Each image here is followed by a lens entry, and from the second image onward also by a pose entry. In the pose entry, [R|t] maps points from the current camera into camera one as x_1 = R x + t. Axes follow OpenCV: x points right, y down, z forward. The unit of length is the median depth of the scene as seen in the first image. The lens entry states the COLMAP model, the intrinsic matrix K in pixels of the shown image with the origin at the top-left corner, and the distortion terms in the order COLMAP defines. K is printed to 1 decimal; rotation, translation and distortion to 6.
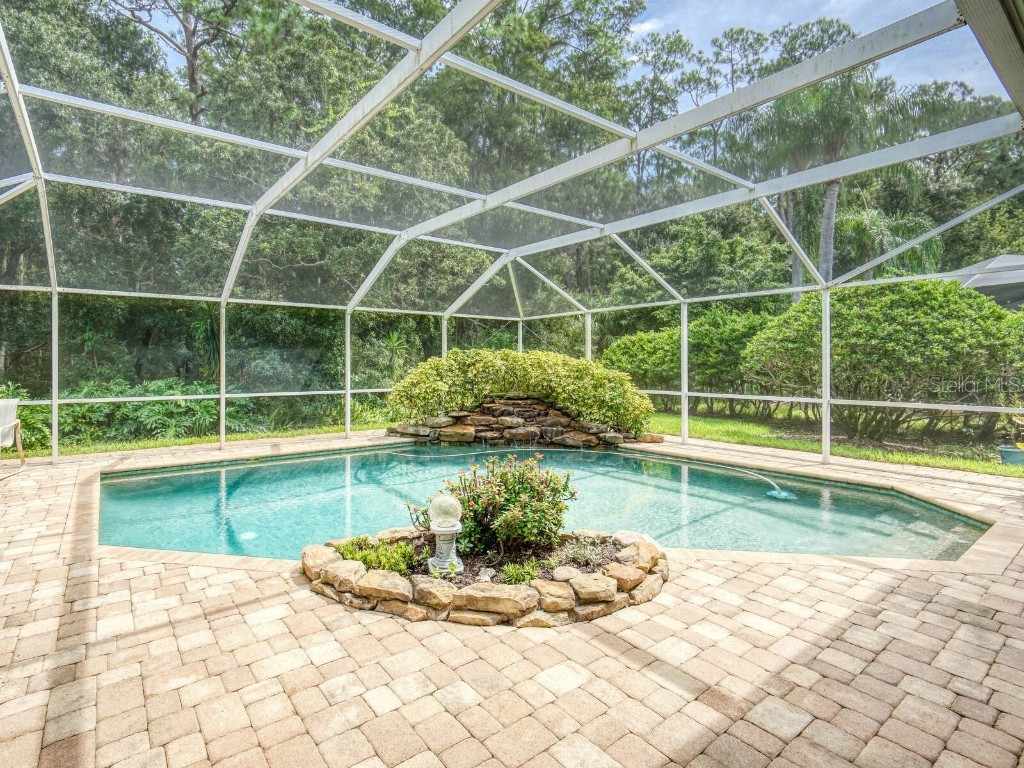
lens RADIAL K [[518.5, 0, 484.1], [0, 518.5, 372.2], [0, 0, 1]] dist [-0.022976, 0.008012]
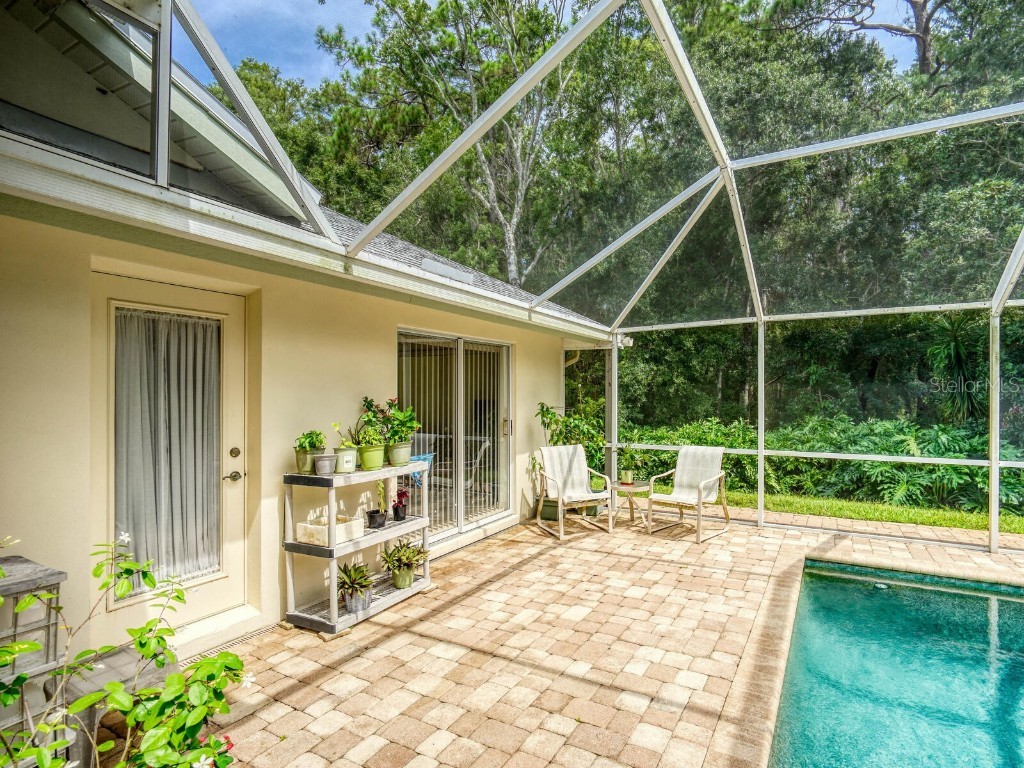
lens RADIAL K [[518.5, 0, 548.4], [0, 518.5, 384.7], [0, 0, 1]] dist [-0.022976, 0.008012]
pose [[0.413742, -0.012945, -0.910302, -0.162321], [-0.016552, 0.999627, -0.021738, -0.022500], [0.910244, 0.024061, 0.413373, 0.254305]]
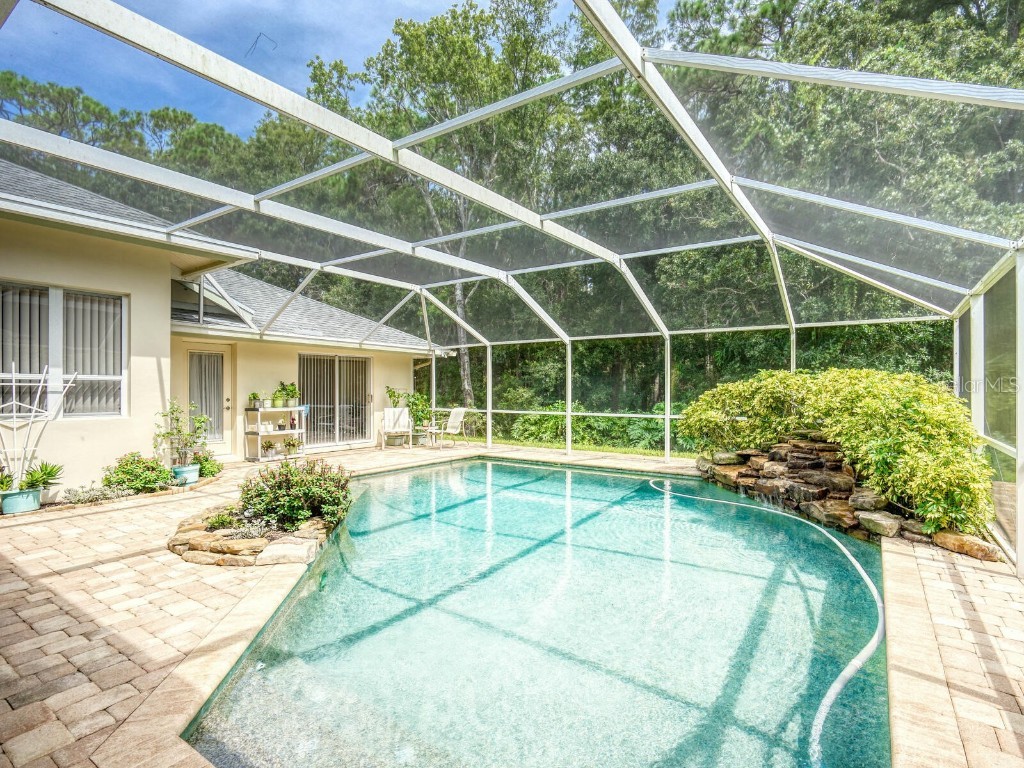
lens RADIAL K [[518.5, 0, 551.7], [0, 518.5, 383.7], [0, 0, 1]] dist [-0.022976, 0.008012]
pose [[0.346409, -0.007226, -0.938056, 0.621413], [-0.017624, 0.999744, -0.014209, -0.008035], [0.937918, 0.021454, 0.346193, 0.458529]]
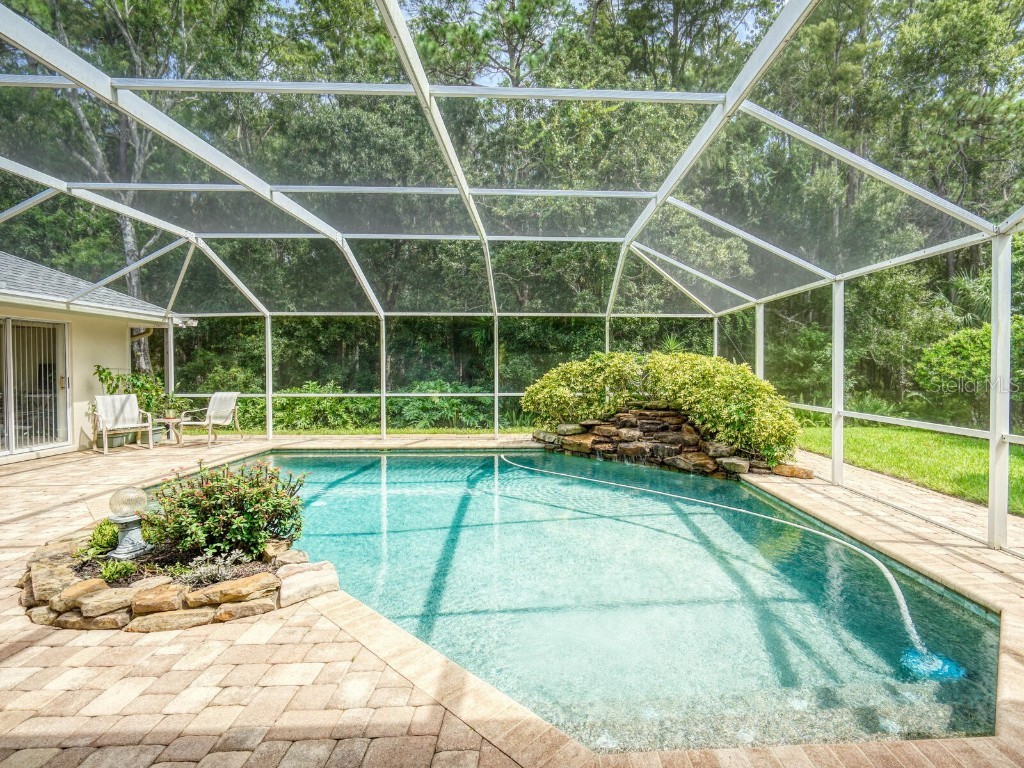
lens RADIAL K [[518.5, 0, 578.8], [0, 518.5, 367.5], [0, 0, 1]] dist [-0.022976, 0.008012]
pose [[0.829754, 0.000943, -0.558128, 0.470218], [-0.010325, 0.999853, -0.013660, -0.004327], [0.558034, 0.017097, 0.829642, 0.227855]]
